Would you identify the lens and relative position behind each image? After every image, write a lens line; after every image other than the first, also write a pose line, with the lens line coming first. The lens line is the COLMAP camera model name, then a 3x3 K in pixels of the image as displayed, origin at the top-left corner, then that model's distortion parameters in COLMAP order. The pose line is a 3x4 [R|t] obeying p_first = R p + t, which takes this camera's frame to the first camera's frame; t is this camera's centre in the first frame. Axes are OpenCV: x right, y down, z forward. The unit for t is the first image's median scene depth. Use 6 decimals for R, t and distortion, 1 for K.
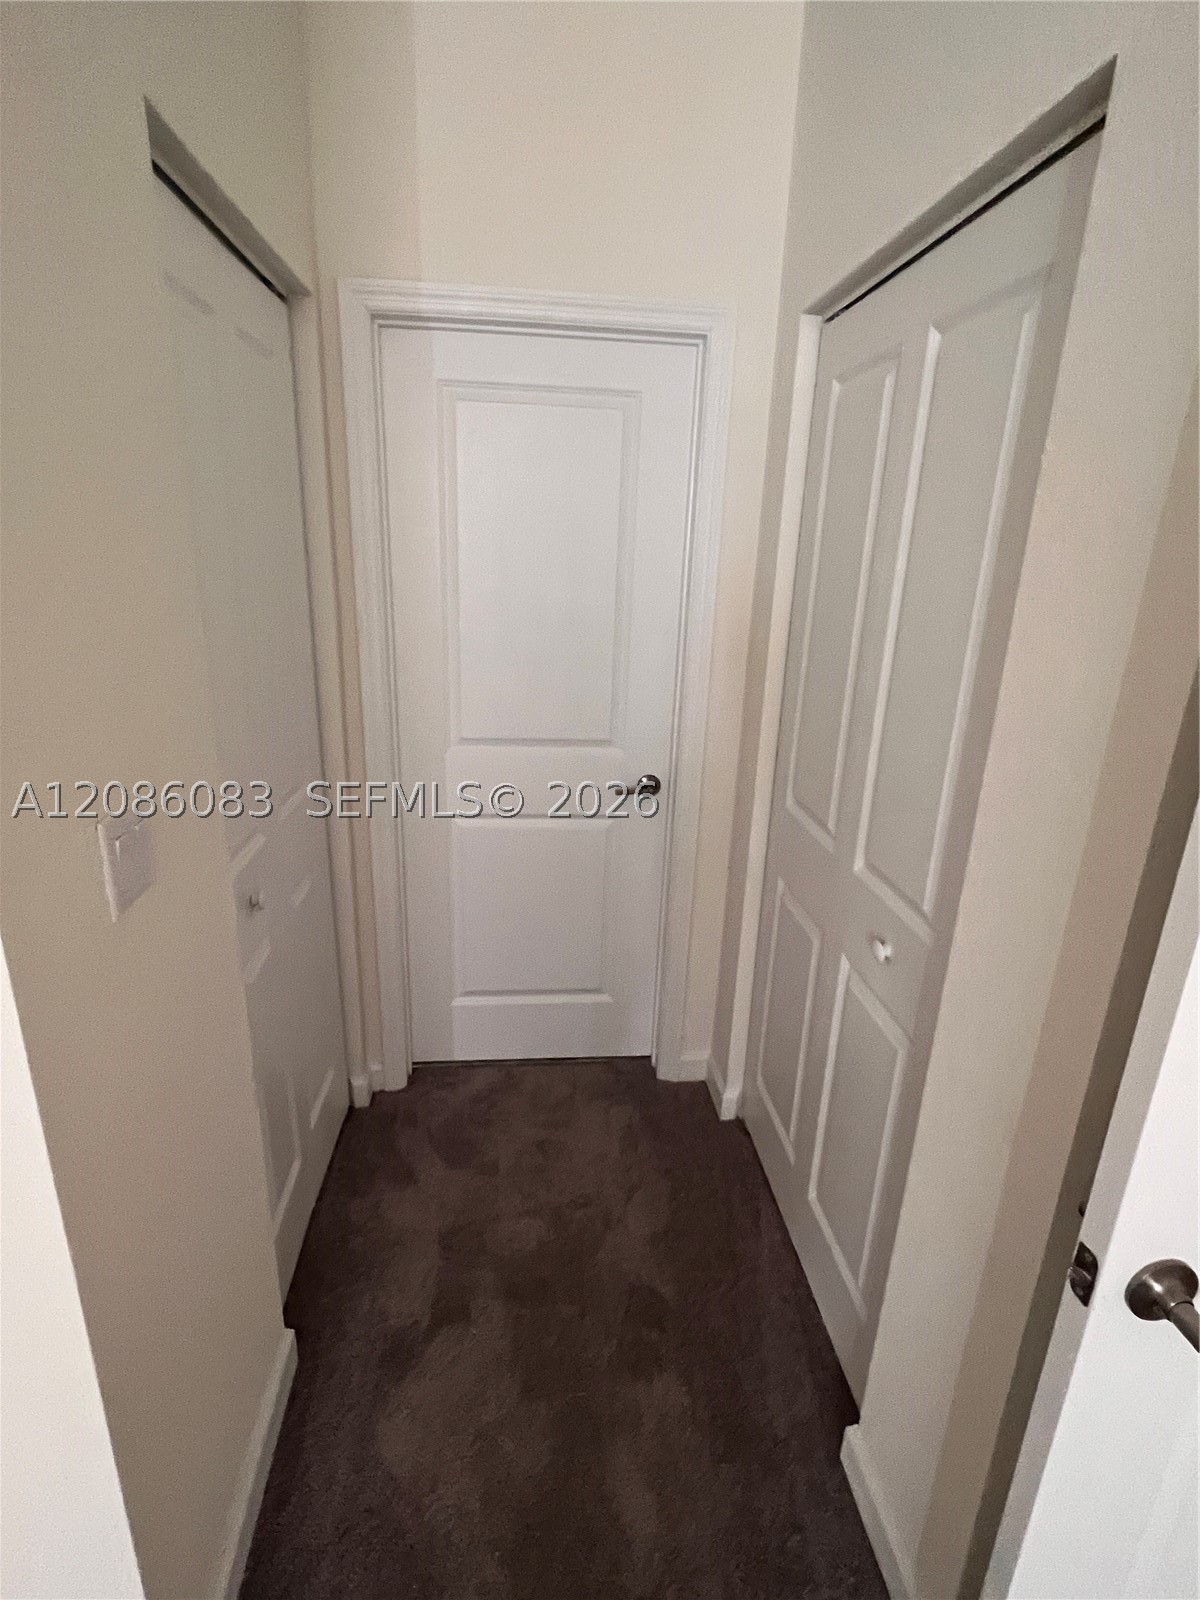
lens RADIAL K [[783.8, 0, 600.0], [0, 783.8, 800.0], [0, 0, 1]] dist [-0.001837, 0.000487]
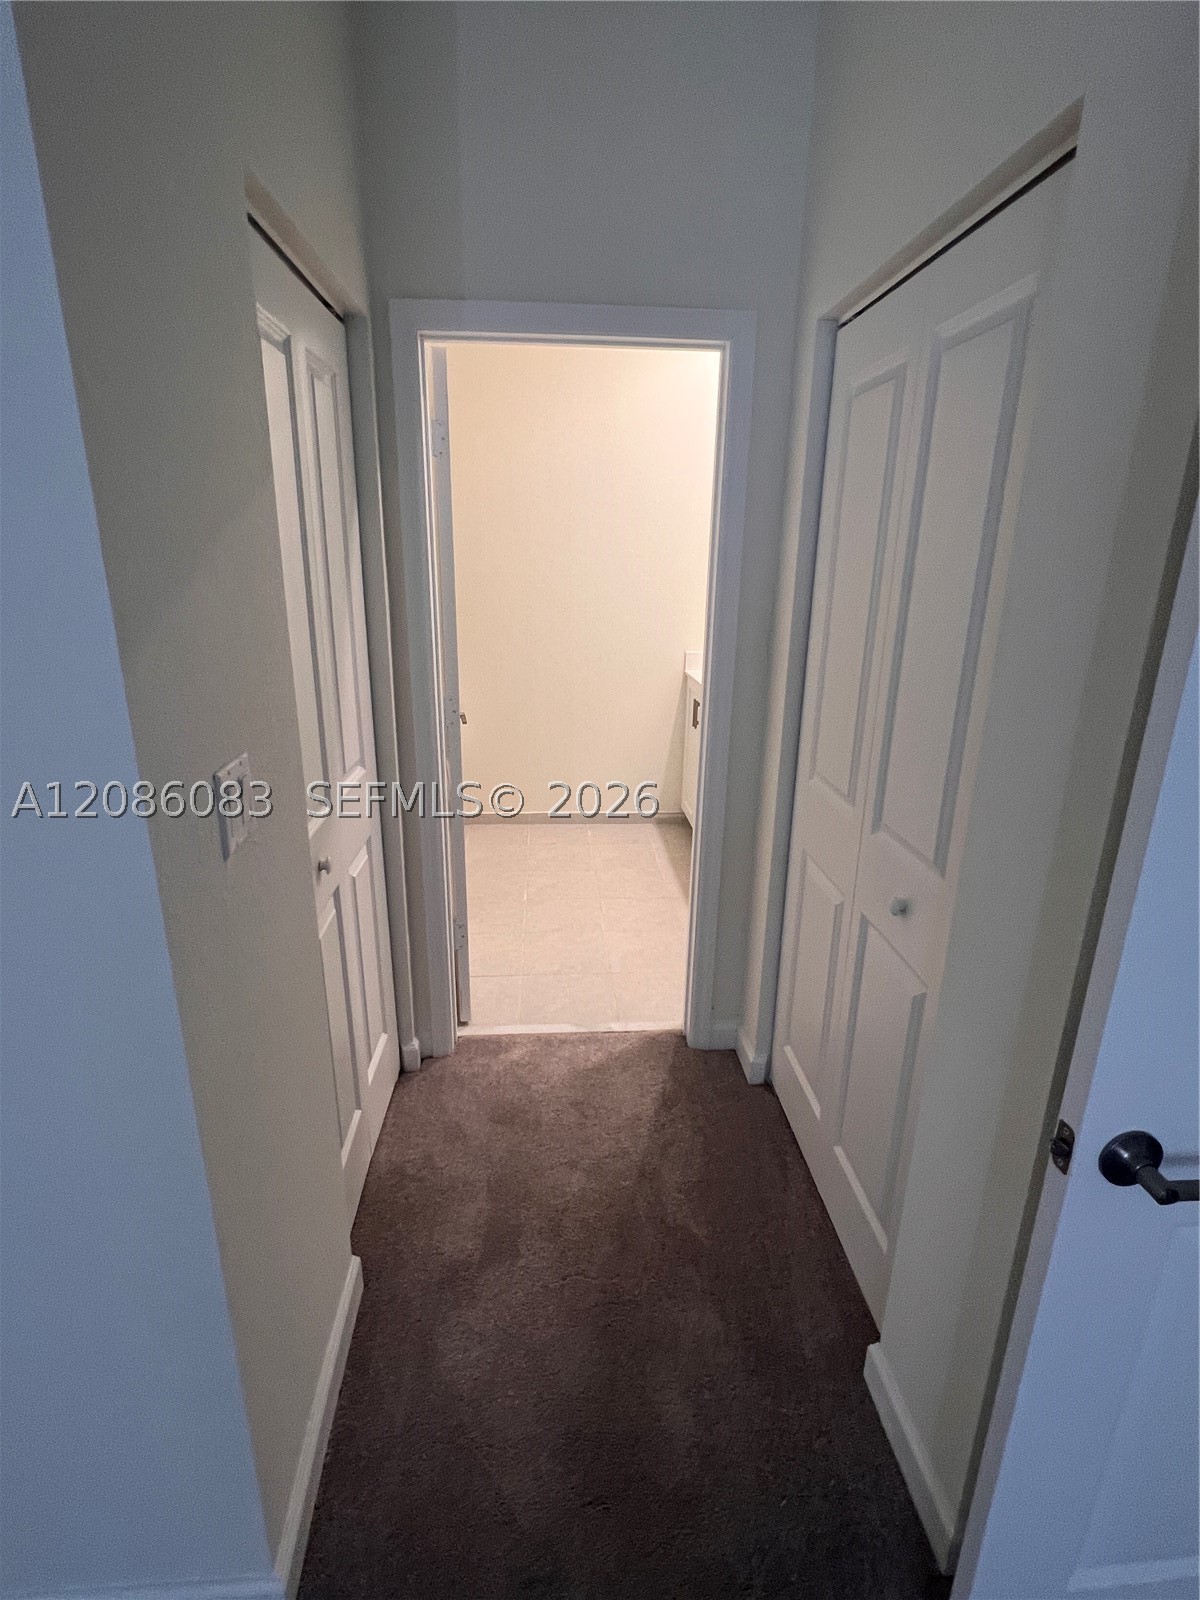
lens RADIAL K [[785.7, 0, 600.0], [0, 785.7, 800.0], [0, 0, 1]] dist [-0.003290, -0.001163]
pose [[0.999340, -0.008714, -0.035273, -0.011387], [0.008588, 0.999956, -0.003718, 0.048033], [0.035304, 0.003412, 0.999371, -0.098104]]
